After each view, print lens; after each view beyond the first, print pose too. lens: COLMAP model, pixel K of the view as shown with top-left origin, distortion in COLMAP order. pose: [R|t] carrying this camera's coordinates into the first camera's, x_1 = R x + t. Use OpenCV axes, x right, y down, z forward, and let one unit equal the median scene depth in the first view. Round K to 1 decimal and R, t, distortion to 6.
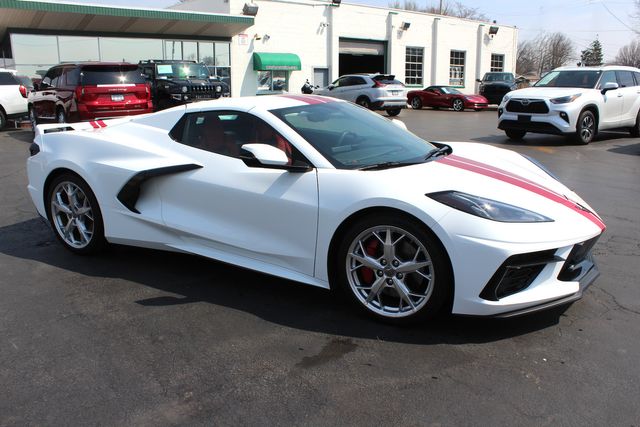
lens RADIAL K [[547.6, 0, 320.0], [0, 547.6, 213.5], [0, 0, 1]] dist [-0.170687, 0.170270]
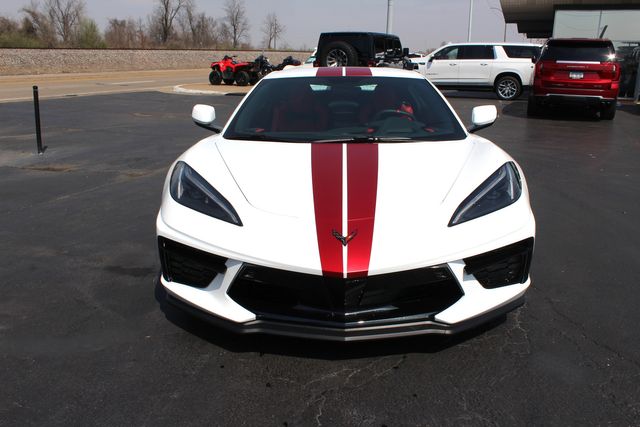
lens RADIAL K [[547.6, 0, 320.0], [0, 547.6, 213.5], [0, 0, 1]] dist [-0.170687, 0.170270]
pose [[0.482075, 0.252055, -0.839090, 0.146629], [-0.217428, 0.962181, 0.164113, -0.020063], [0.848721, 0.103327, 0.518648, 0.085256]]
